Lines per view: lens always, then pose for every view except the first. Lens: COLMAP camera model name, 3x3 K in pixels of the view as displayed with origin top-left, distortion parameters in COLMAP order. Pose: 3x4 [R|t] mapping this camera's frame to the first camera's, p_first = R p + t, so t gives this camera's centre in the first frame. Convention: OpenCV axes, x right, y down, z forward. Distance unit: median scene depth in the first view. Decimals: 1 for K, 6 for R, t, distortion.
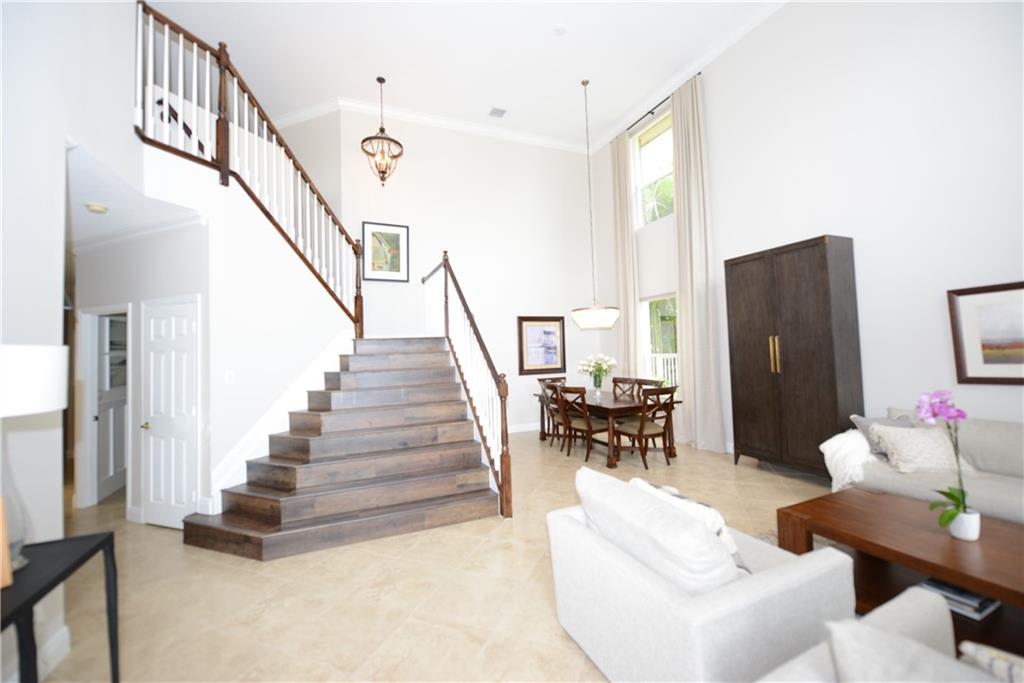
lens RADIAL K [[407.8, 0, 514.6], [0, 407.8, 335.8], [0, 0, 1]] dist [-0.009294, -0.000418]
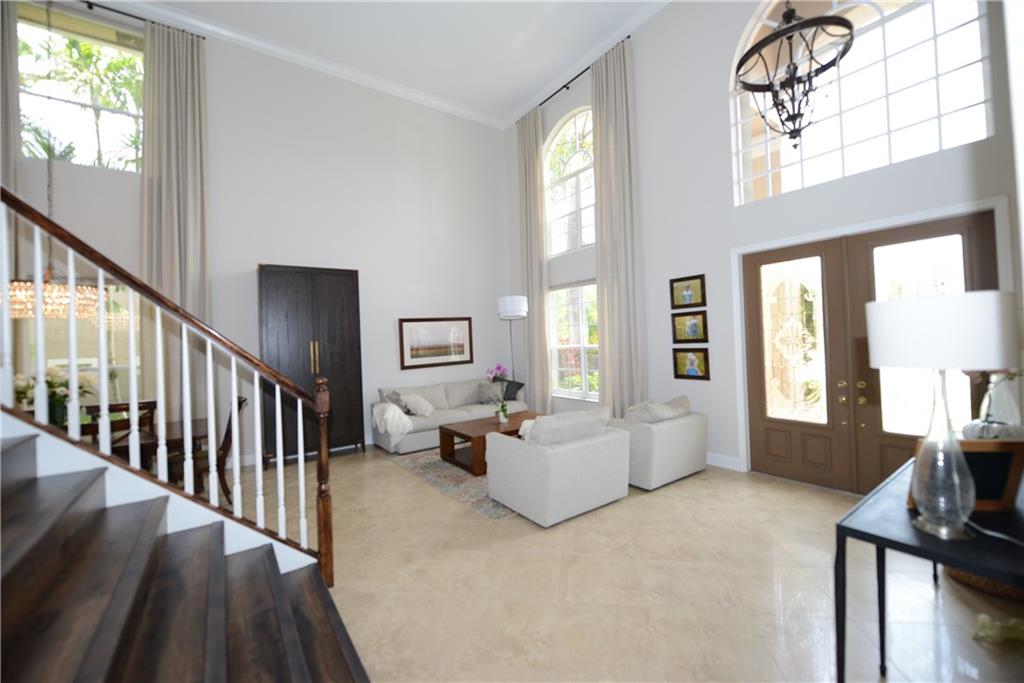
lens RADIAL K [[407.8, 0, 516.0], [0, 407.8, 334.9], [0, 0, 1]] dist [-0.009294, -0.000418]
pose [[-0.211178, 0.054425, 0.975931, -0.869877], [0.003486, 0.998484, -0.054928, 0.066552], [-0.977441, -0.008197, -0.211048, 0.934873]]
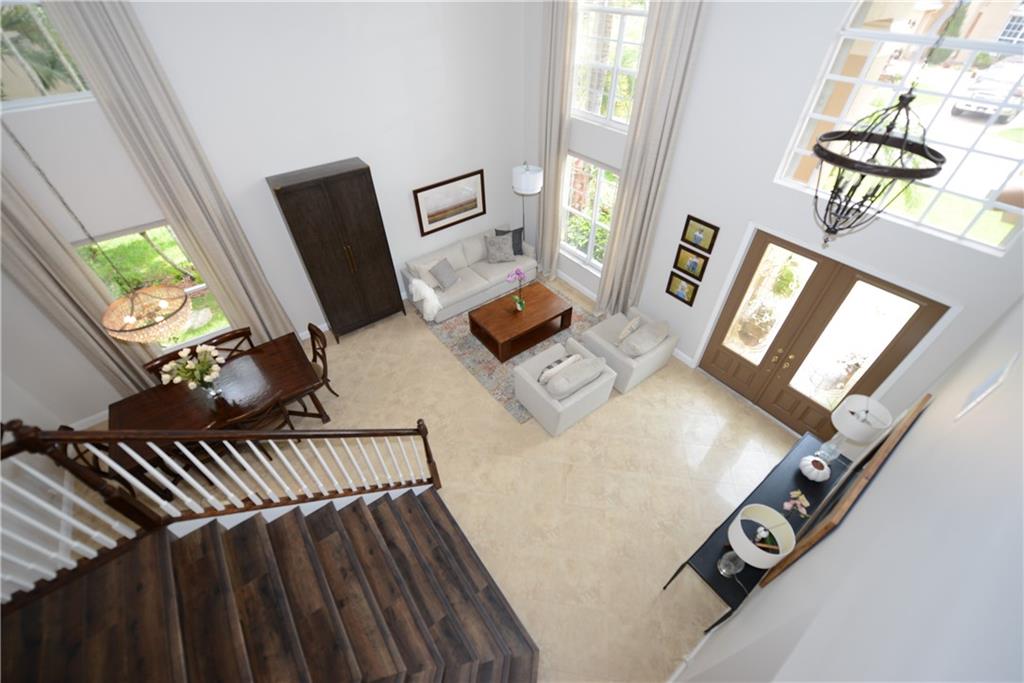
lens RADIAL K [[407.8, 0, 516.6], [0, 407.8, 333.2], [0, 0, 1]] dist [-0.009294, -0.000418]
pose [[-0.232975, -0.629975, 0.740847, -0.810590], [-0.026532, 0.765644, 0.642718, -0.854278], [-0.972121, 0.130081, -0.195091, 1.058433]]
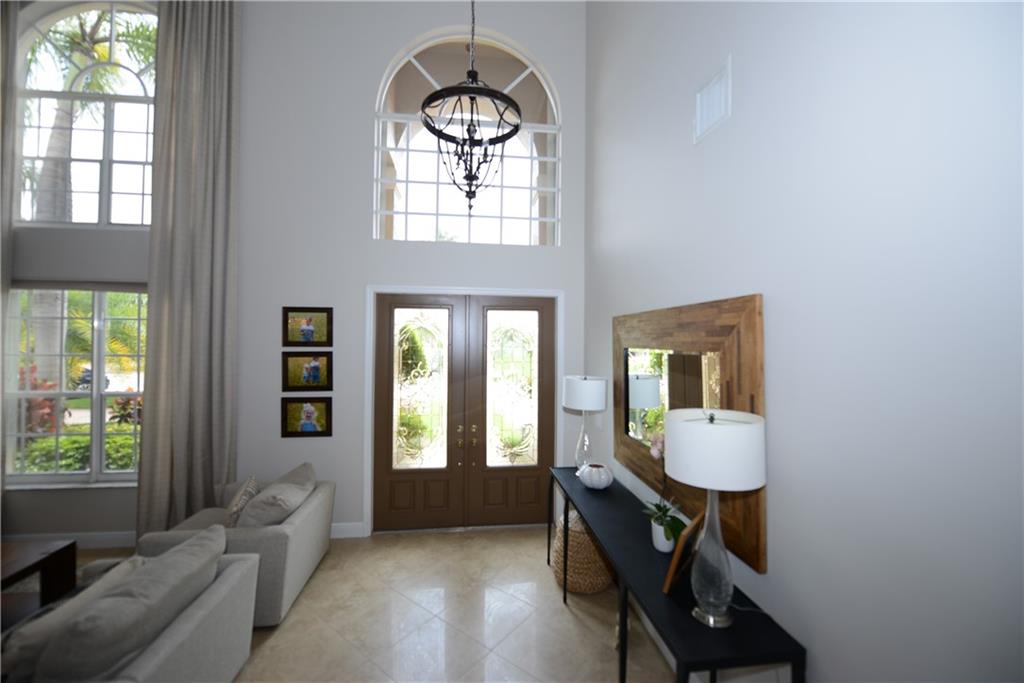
lens RADIAL K [[407.8, 0, 510.8], [0, 407.8, 335.5], [0, 0, 1]] dist [-0.009294, -0.000418]
pose [[-0.958058, 0.027949, 0.285209, -0.466832], [0.011324, 0.998148, -0.059774, -0.063240], [-0.286351, -0.054037, -0.956600, 0.968680]]
